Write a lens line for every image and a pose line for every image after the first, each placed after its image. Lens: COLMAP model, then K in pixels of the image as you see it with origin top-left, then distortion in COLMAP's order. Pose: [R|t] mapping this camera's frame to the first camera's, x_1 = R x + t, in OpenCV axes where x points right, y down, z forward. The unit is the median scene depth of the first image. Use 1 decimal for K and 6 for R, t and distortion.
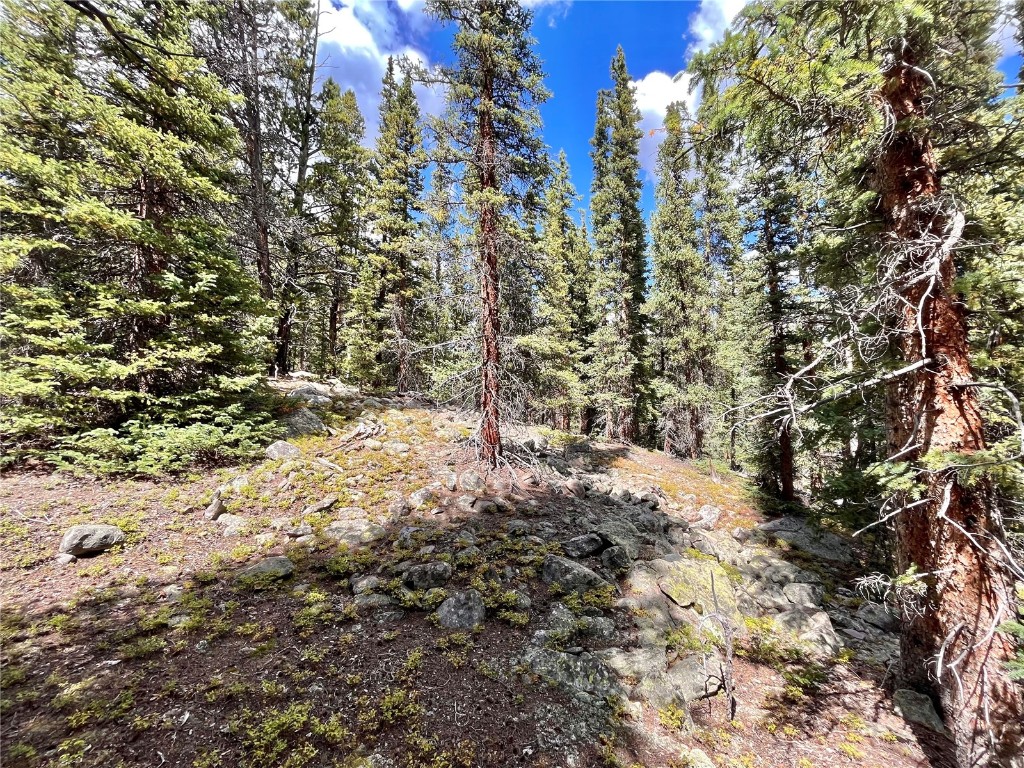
lens RADIAL K [[411.2, 0, 512.5], [0, 411.2, 386.5], [0, 0, 1]] dist [-0.001384, 0.000008]
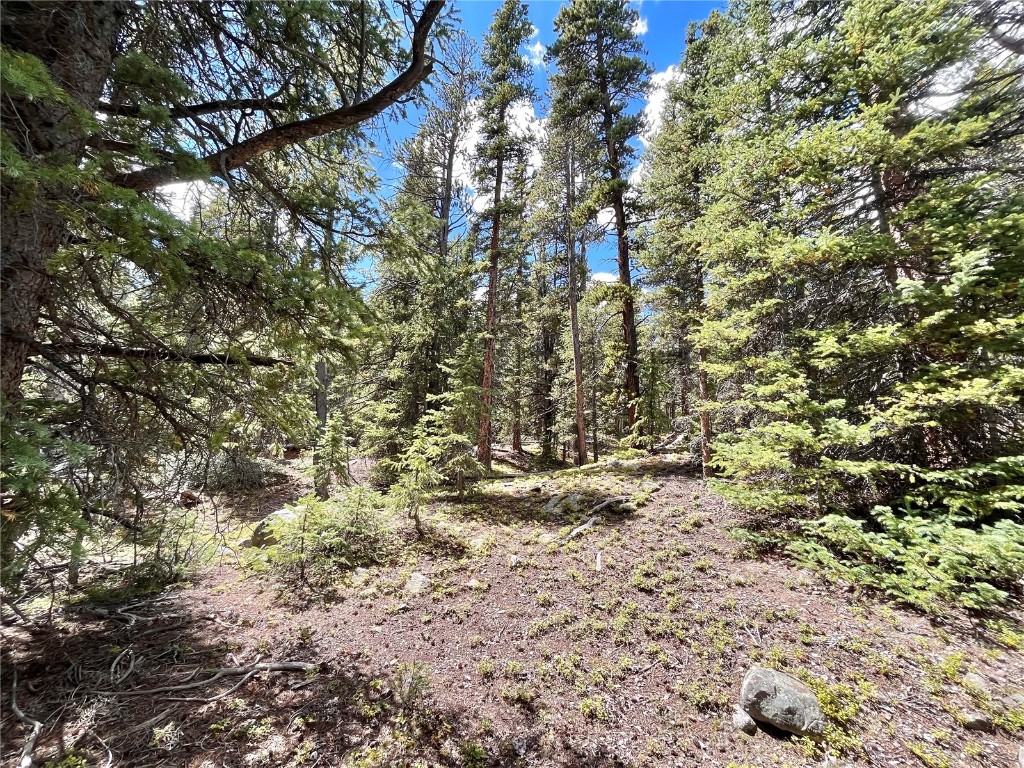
lens RADIAL K [[411.2, 0, 512.1], [0, 411.2, 380.1], [0, 0, 1]] dist [-0.001384, 0.000008]
pose [[-0.076594, -0.214623, -0.973689, -0.190769], [0.027867, 0.975716, -0.217262, 0.011067], [0.996673, -0.043775, -0.068753, 0.453507]]
